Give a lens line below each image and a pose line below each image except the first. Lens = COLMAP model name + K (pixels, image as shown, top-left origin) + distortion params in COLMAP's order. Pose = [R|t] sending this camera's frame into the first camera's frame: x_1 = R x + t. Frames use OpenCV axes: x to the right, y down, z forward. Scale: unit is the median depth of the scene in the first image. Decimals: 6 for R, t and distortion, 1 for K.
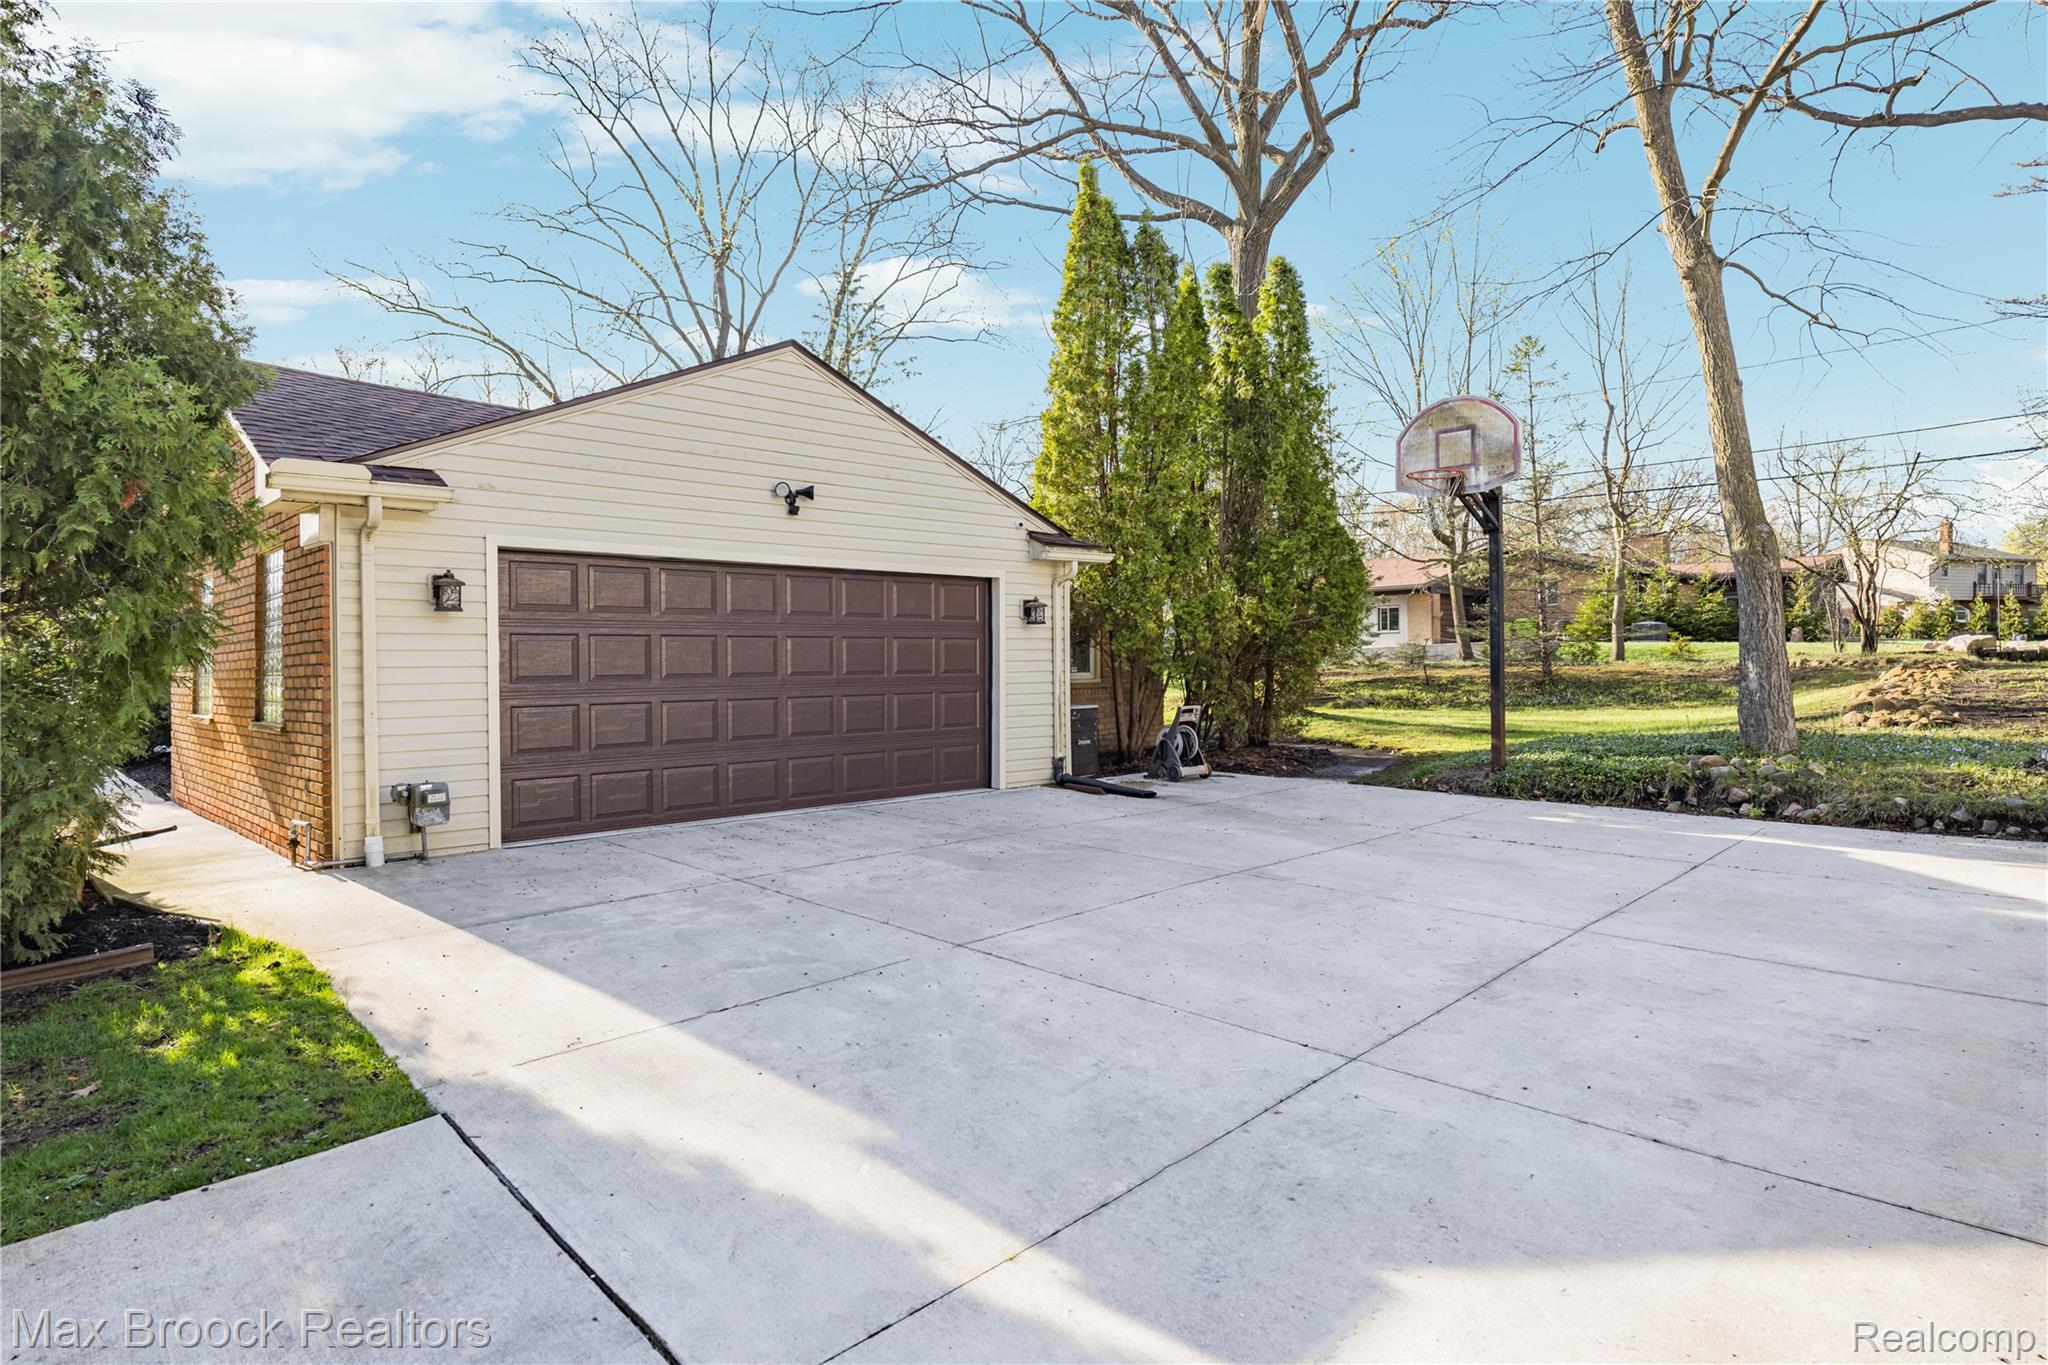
lens RADIAL K [[1117.1, 0, 1024.0], [0, 1117.1, 682.5], [0, 0, 1]] dist [0.000008, 0.000070]
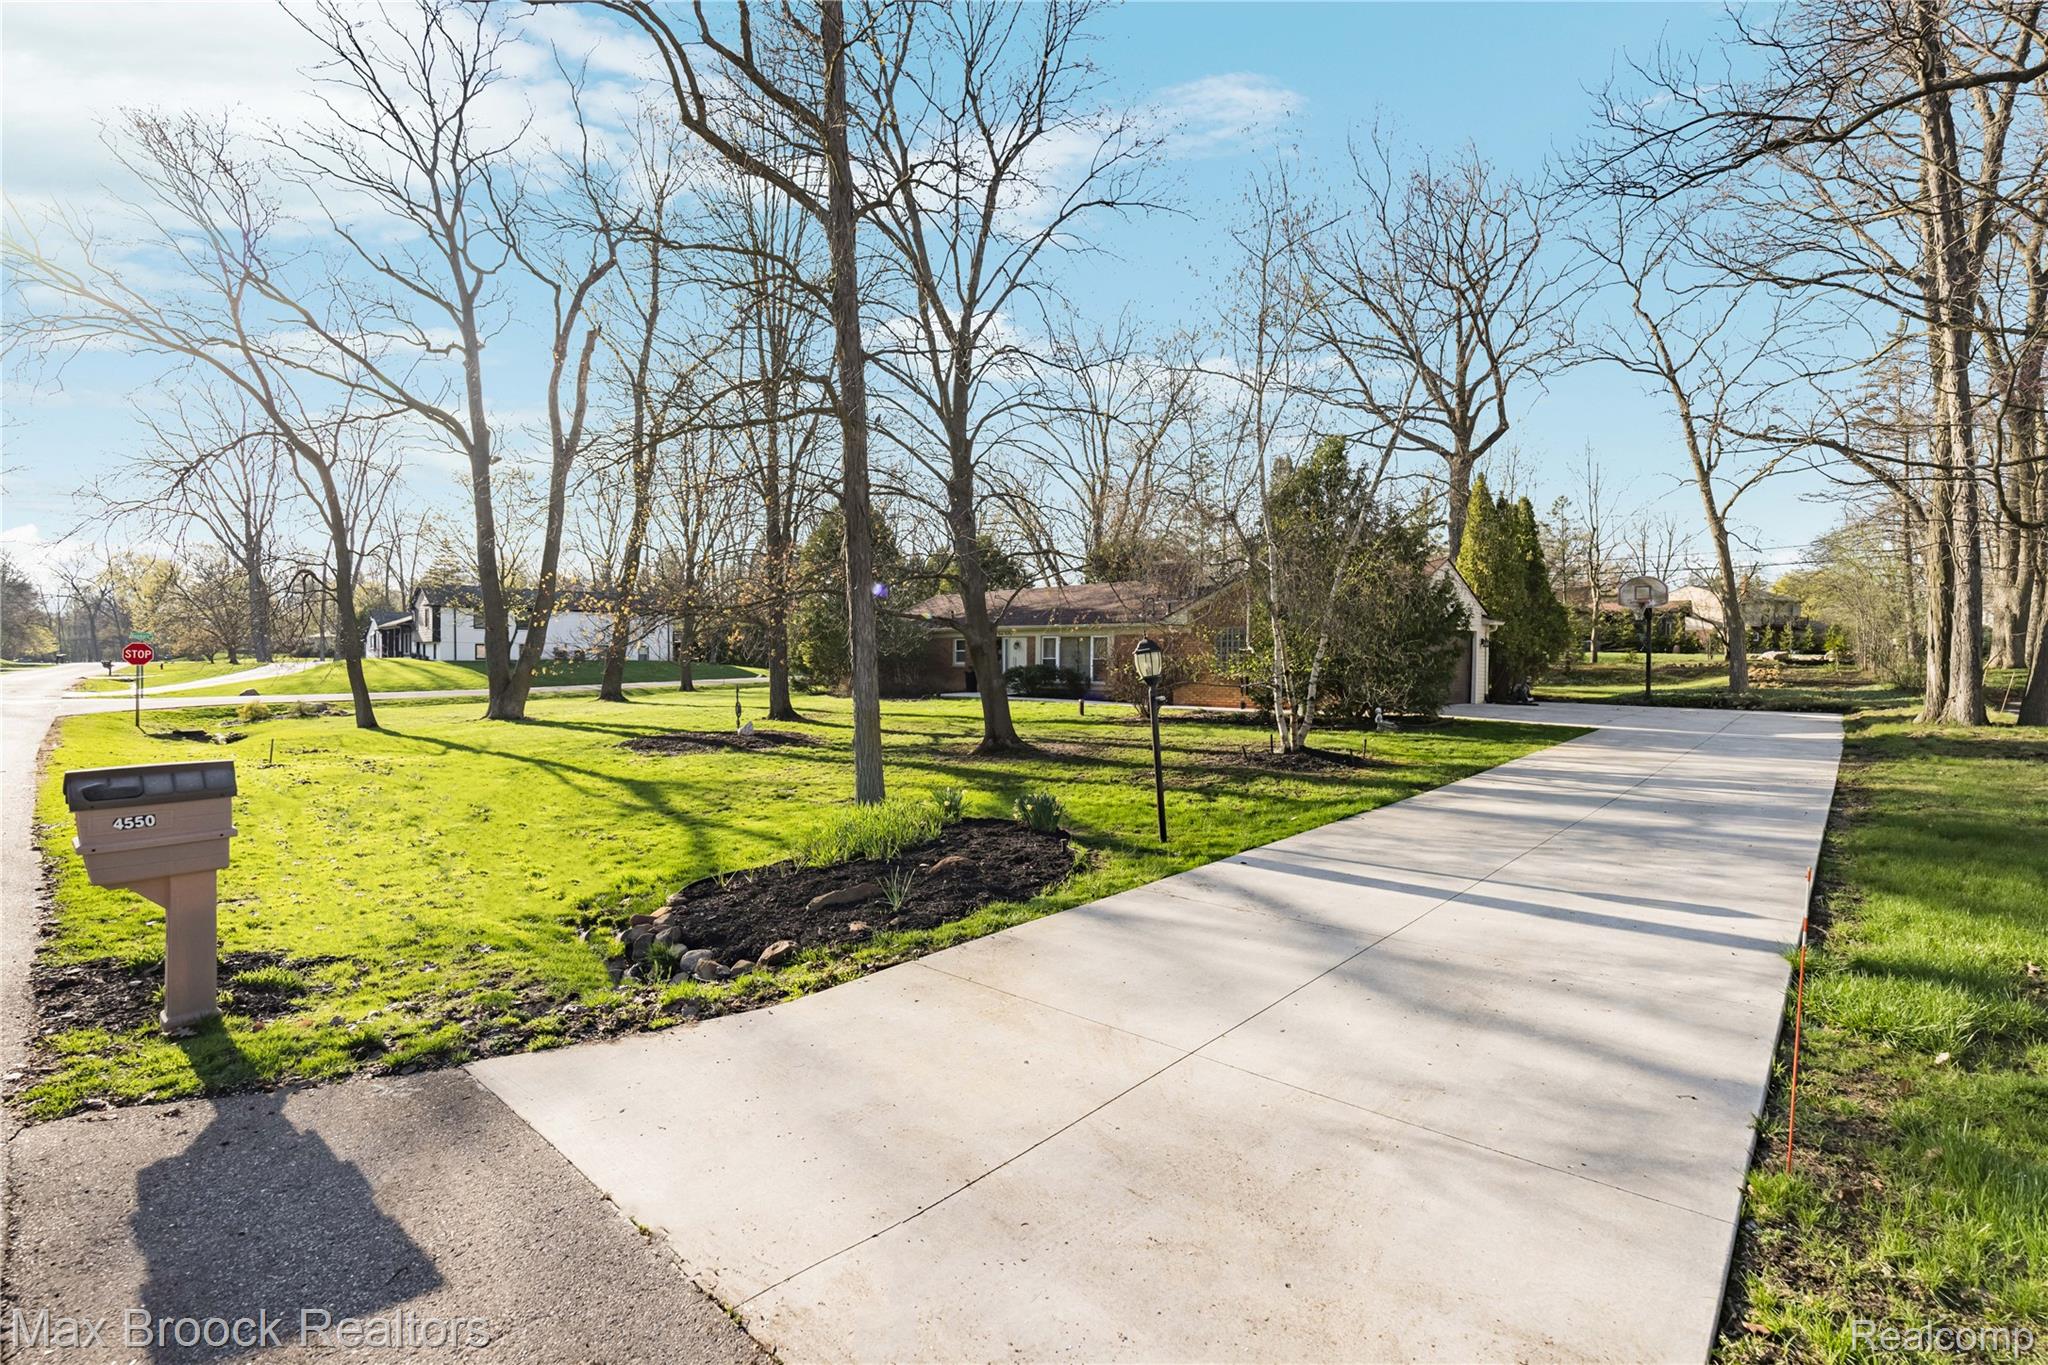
lens RADIAL K [[983.7, 0, 1024.0], [0, 983.7, 682.5], [0, 0, 1]] dist [-0.000889, -0.000147]
pose [[0.996946, 0.006182, 0.077853, -1.477079], [-0.006483, 0.999972, 0.003608, 0.038103], [-0.077828, -0.004101, 0.996958, -1.513996]]
